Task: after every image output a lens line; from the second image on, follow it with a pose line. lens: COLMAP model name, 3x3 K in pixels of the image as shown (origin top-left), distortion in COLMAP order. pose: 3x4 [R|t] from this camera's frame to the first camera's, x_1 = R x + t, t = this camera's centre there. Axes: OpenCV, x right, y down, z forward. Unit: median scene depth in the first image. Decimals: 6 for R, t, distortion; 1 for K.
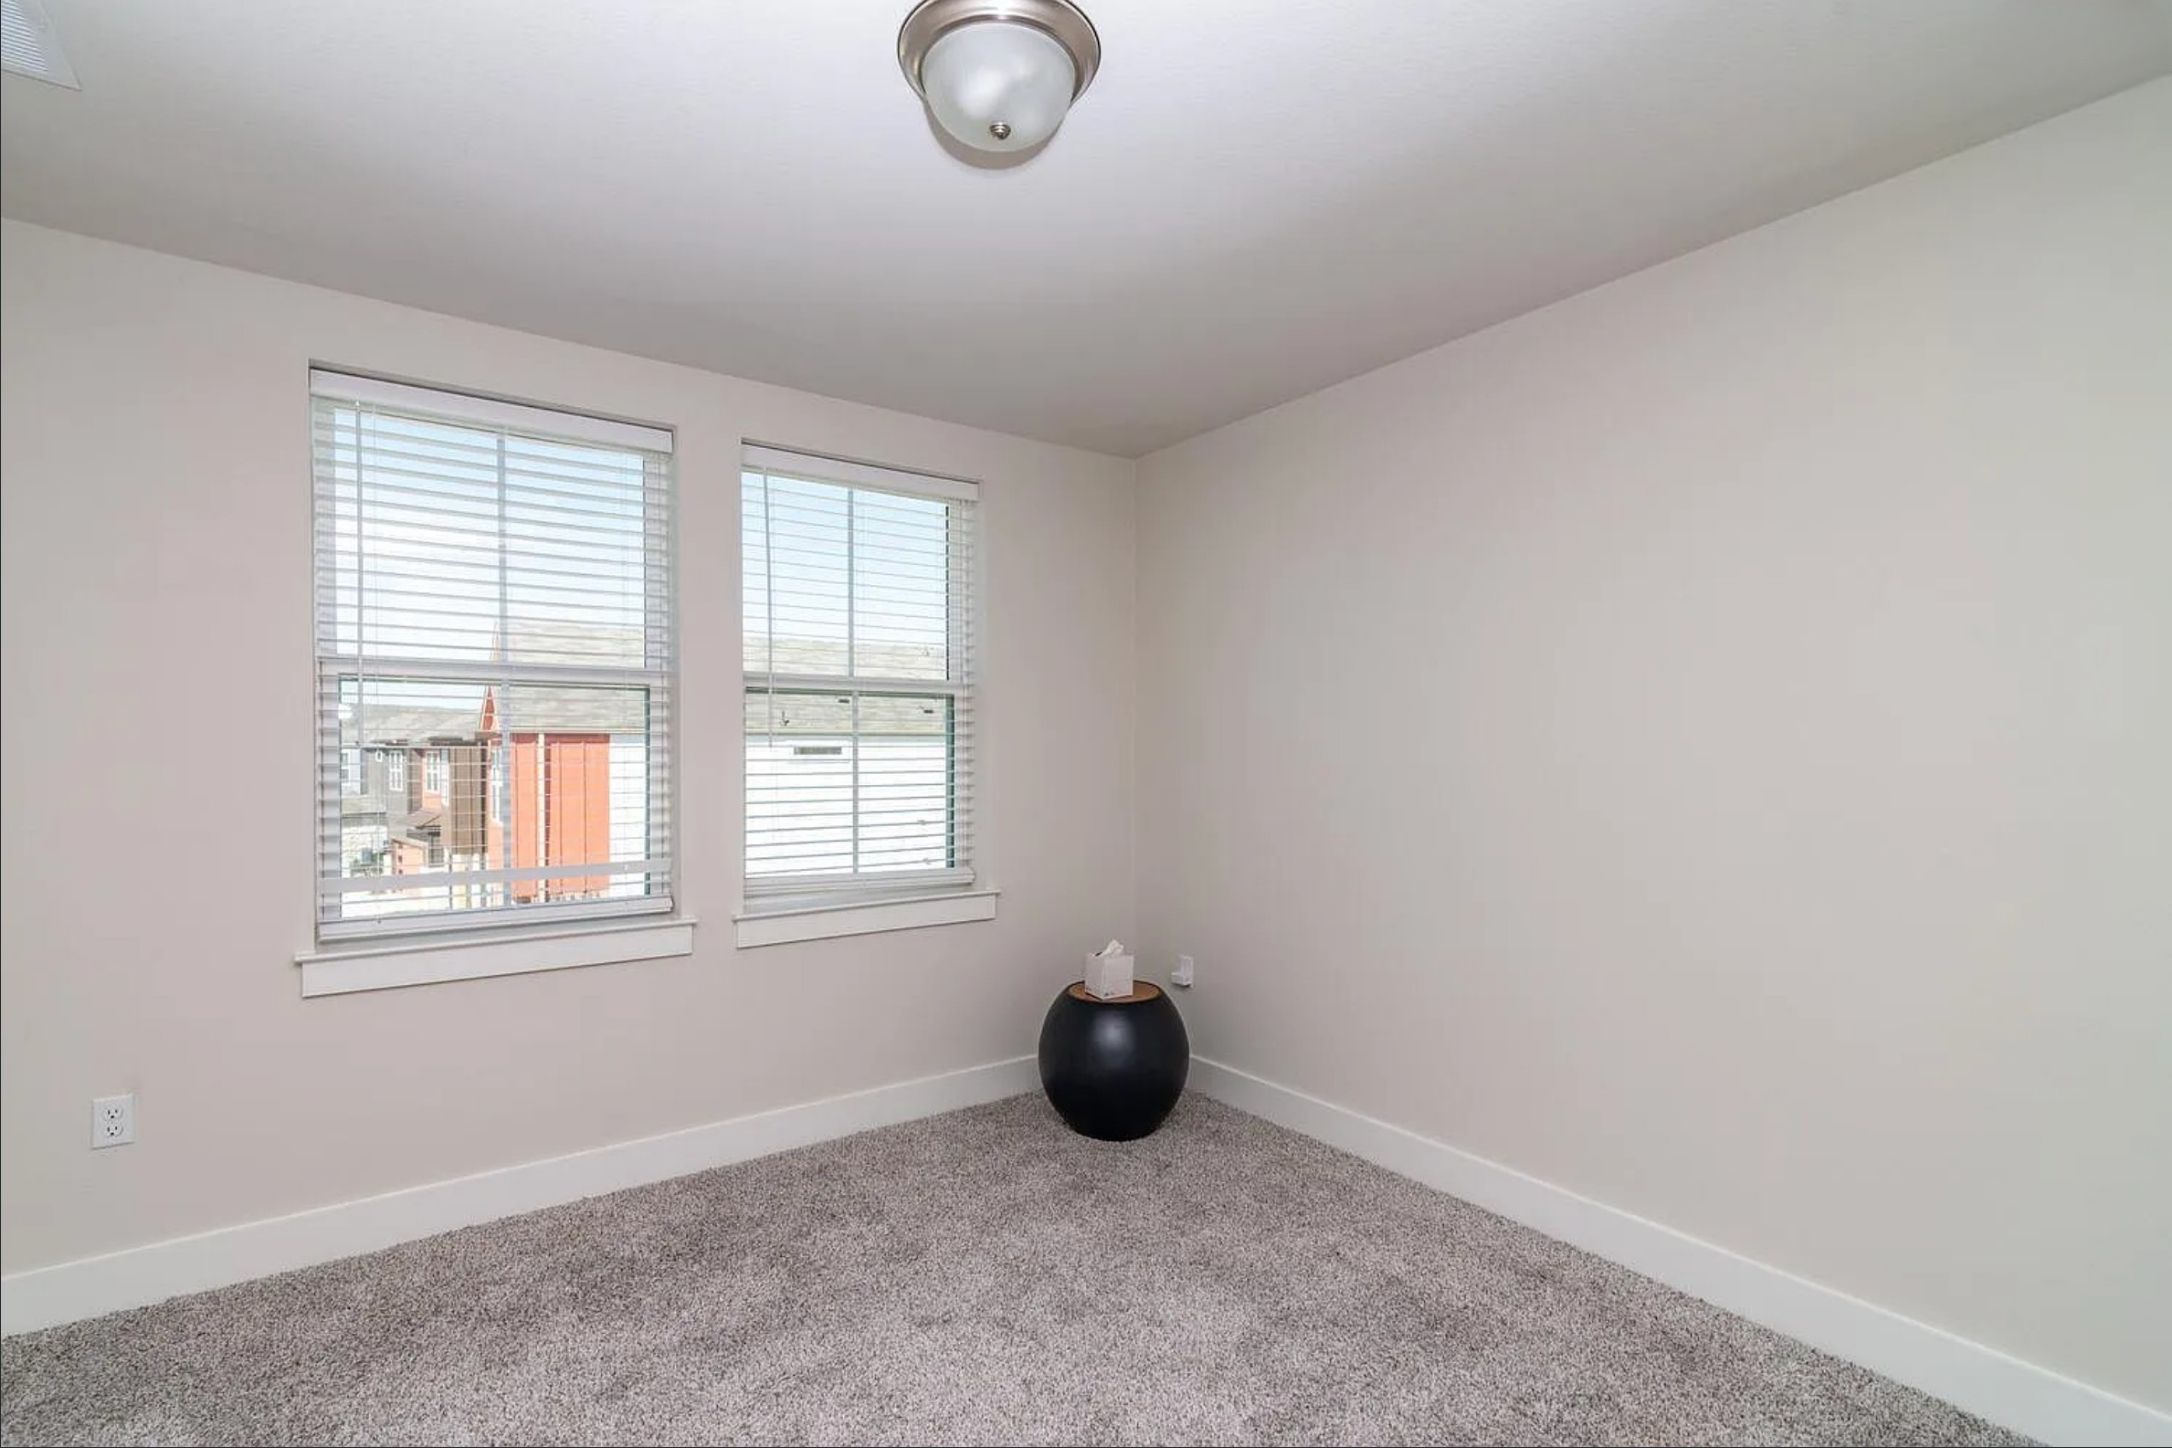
lens RADIAL K [[924.1, 0, 1092.3], [0, 924.1, 732.7], [0, 0, 1]] dist [0.001769, 0.000064]
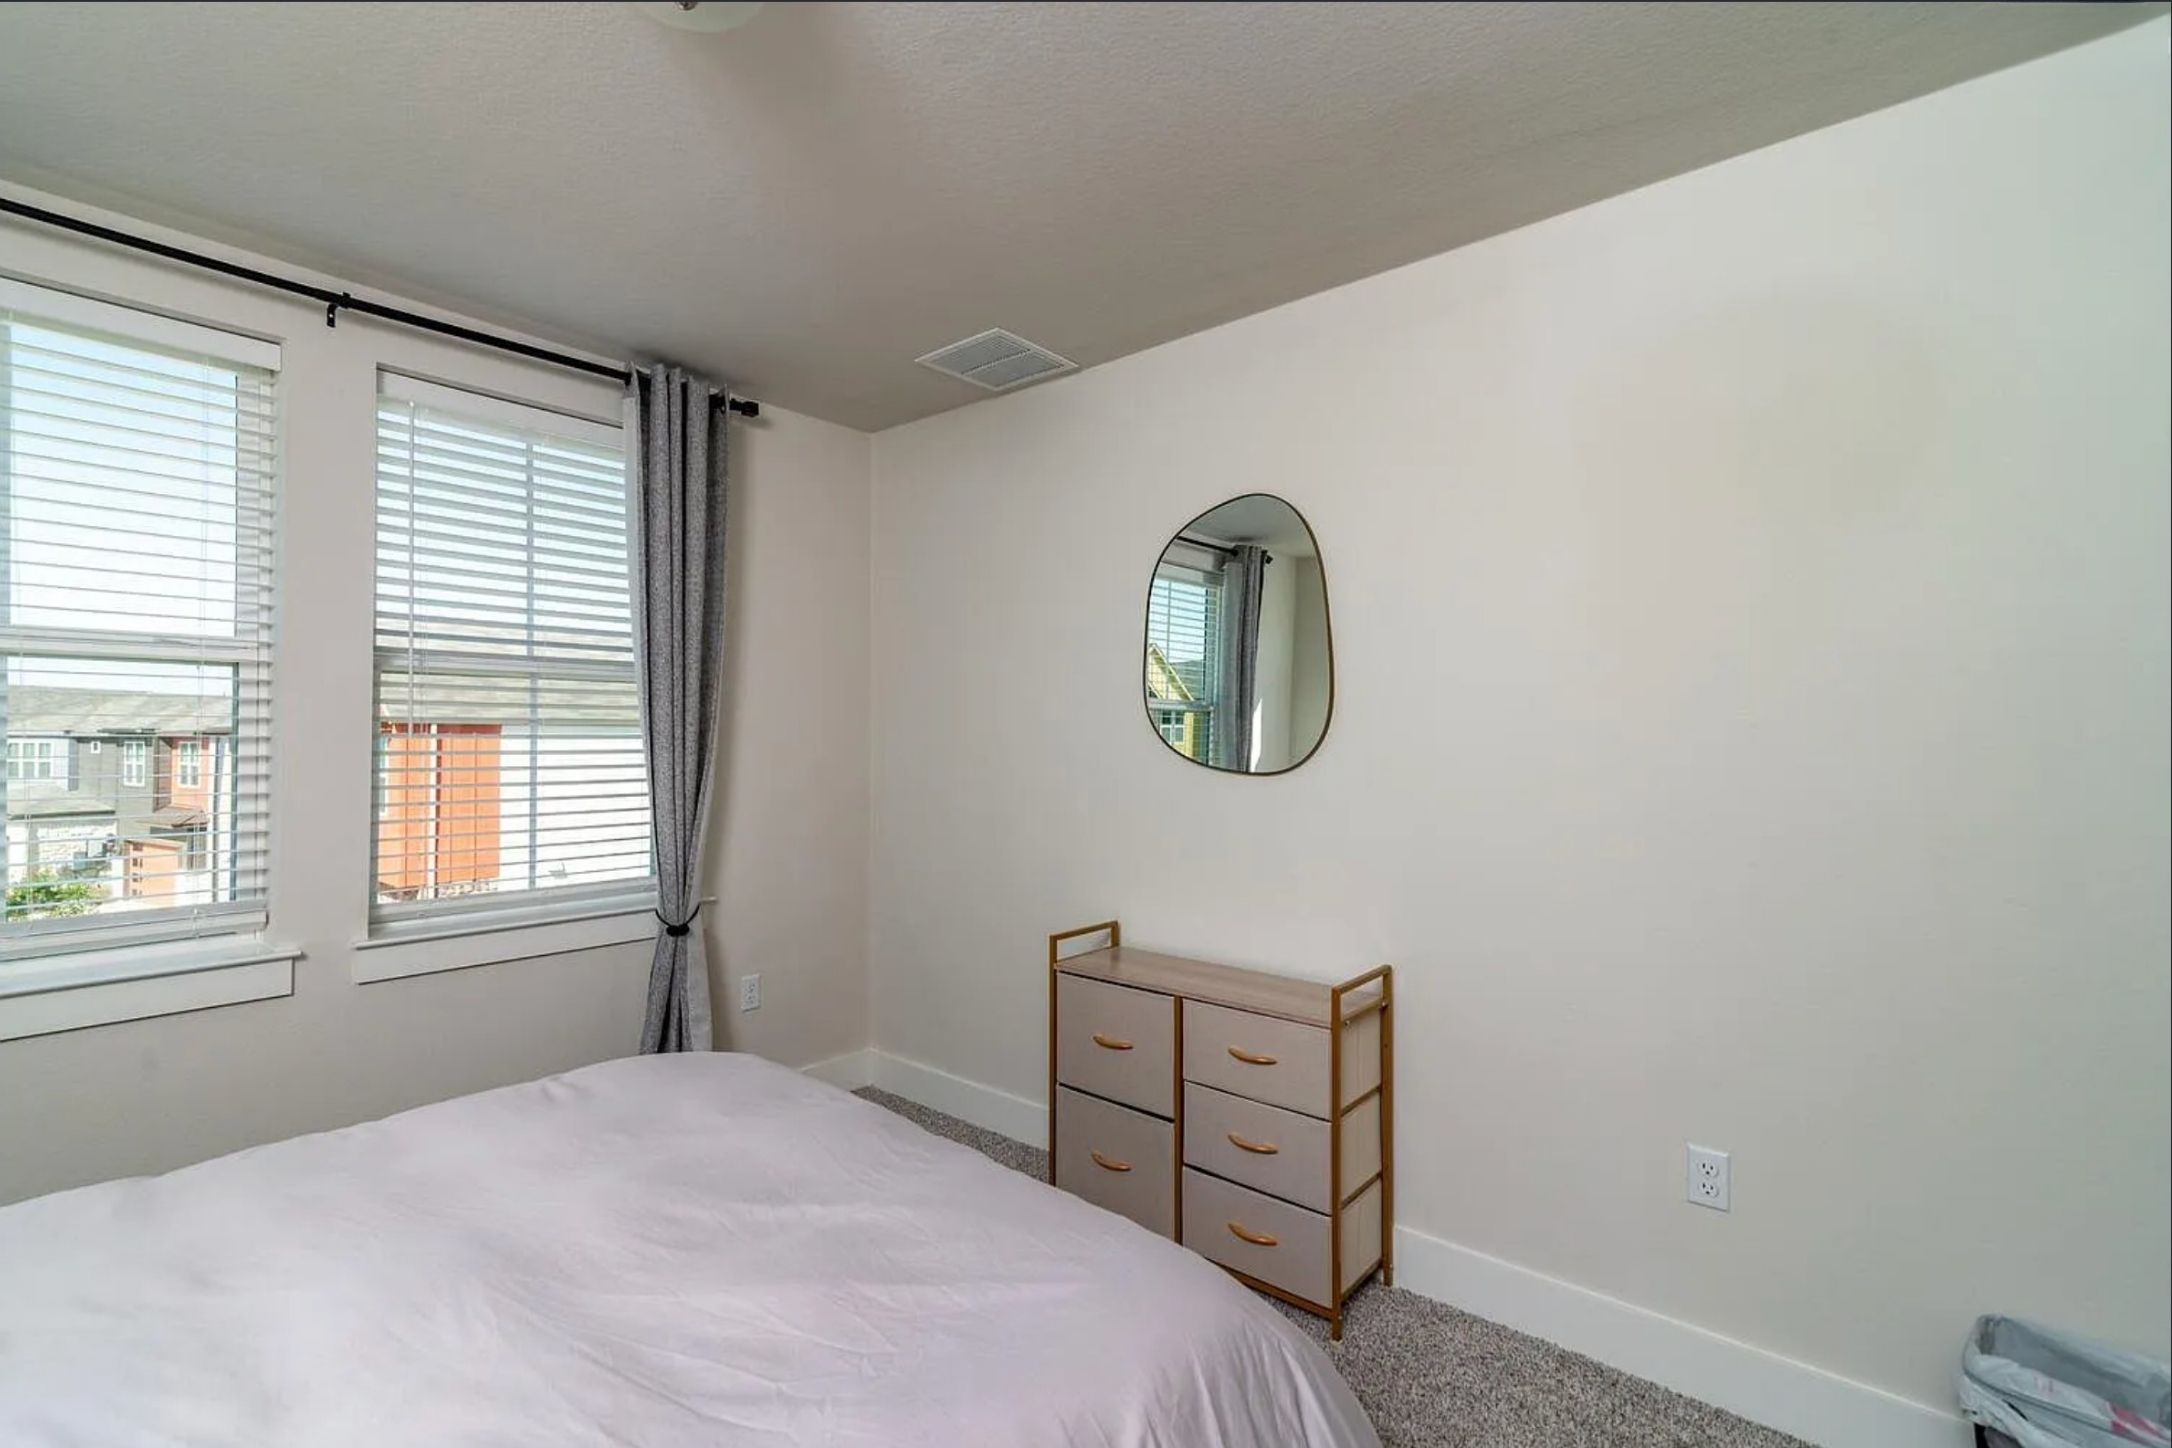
lens RADIAL K [[972.0, 0, 1082.4], [0, 972.0, 727.4], [0, 0, 1]] dist [-0.002465, -0.000153]
pose [[0.963287, 0.009641, 0.268302, -0.150110], [-0.010174, 0.999948, 0.000594, -0.001756], [-0.268283, -0.003302, 0.963335, -0.099035]]
